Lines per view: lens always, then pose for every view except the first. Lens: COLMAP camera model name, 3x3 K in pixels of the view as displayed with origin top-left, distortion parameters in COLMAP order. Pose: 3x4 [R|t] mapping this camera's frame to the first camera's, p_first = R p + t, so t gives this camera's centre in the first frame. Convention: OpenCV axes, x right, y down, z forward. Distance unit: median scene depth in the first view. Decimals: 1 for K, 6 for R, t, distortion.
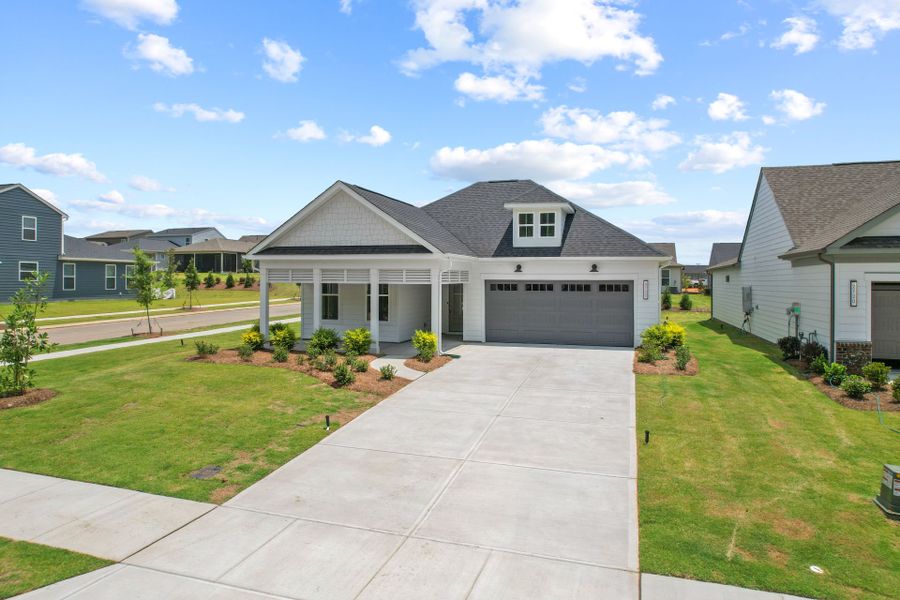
lens RADIAL K [[589.8, 0, 447.0], [0, 589.8, 277.6], [0, 0, 1]] dist [-0.079517, 0.065200]
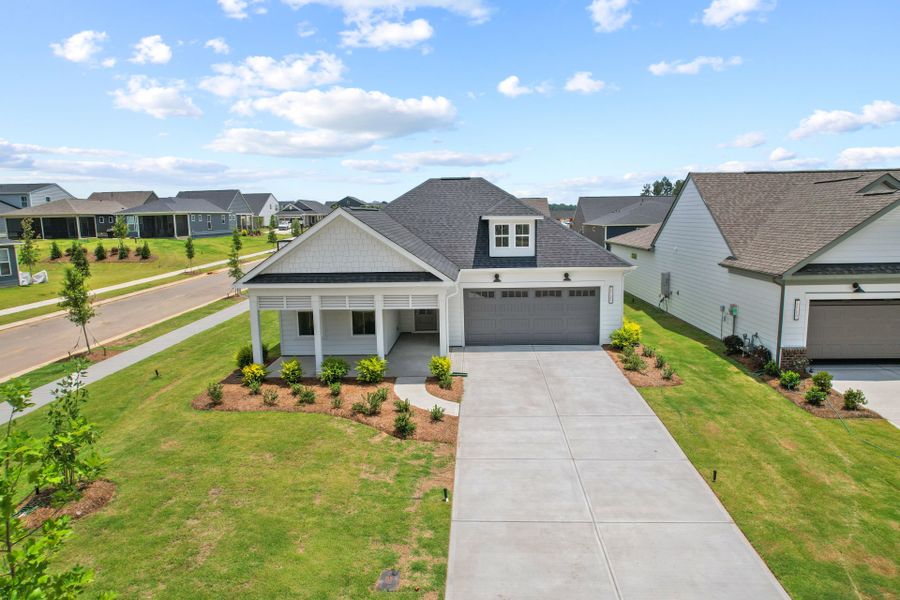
lens RADIAL K [[575.4, 0, 450.0], [0, 575.4, 300.0], [0, 0, 1]] dist [-0.063075, 0.033566]
pose [[0.966284, -0.059290, 0.250560, -0.234006], [0.021556, 0.988338, 0.150742, -0.140787], [-0.256576, -0.140258, 0.956293, 0.023287]]
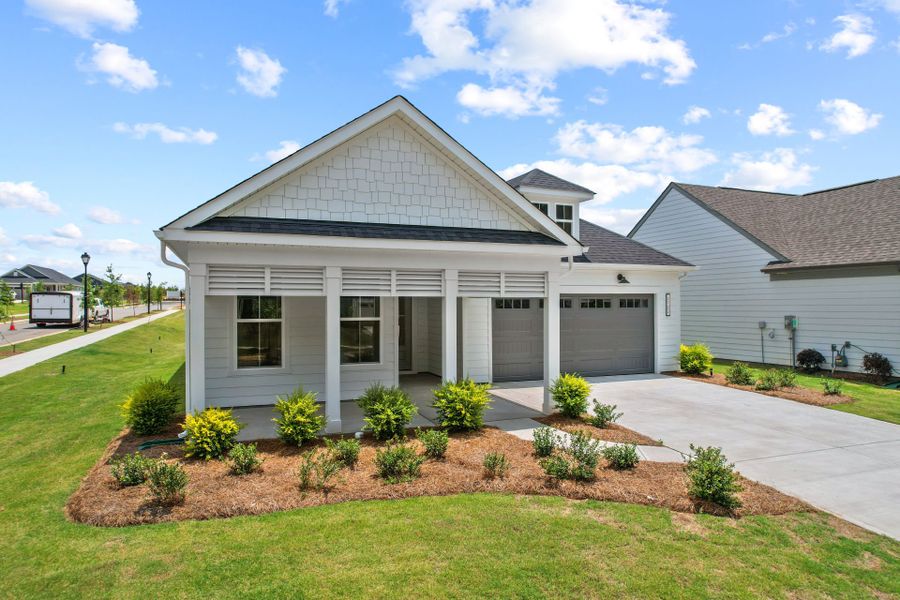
lens RADIAL K [[584.1, 0, 450.0], [0, 584.1, 300.0], [0, 0, 1]] dist [-0.048119, 0.001533]
pose [[0.782130, -0.001823, 0.623113, -0.431323], [0.001806, 0.999998, 0.000659, 0.012174], [-0.623113, 0.000610, 0.782132, 0.529944]]
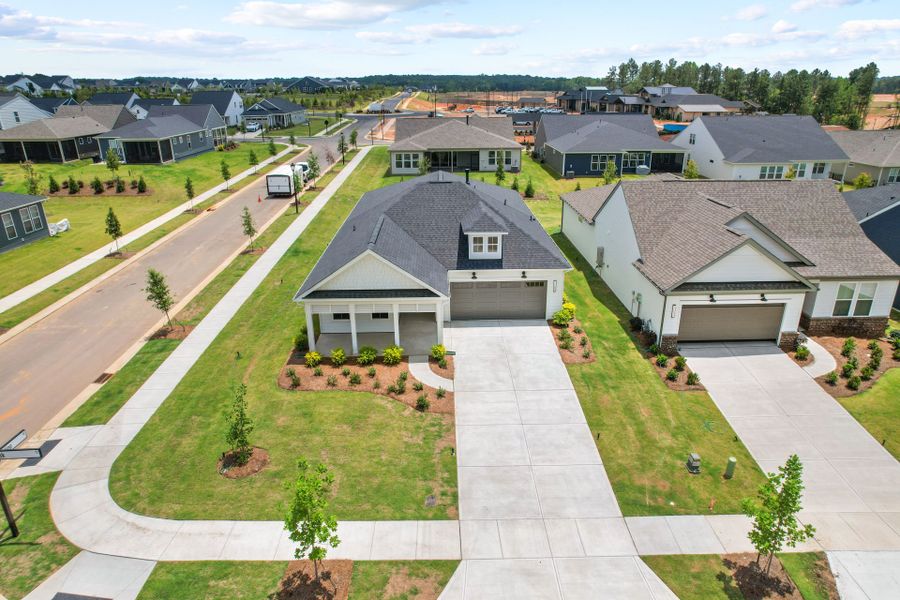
lens RADIAL K [[575.4, 0, 450.0], [0, 575.4, 300.0], [0, 0, 1]] dist [-0.063075, 0.033566]
pose [[0.947631, -0.124410, 0.294139, -0.386613], [0.011132, 0.933313, 0.358891, -0.499524], [-0.319173, -0.336822, 0.885821, -0.295791]]
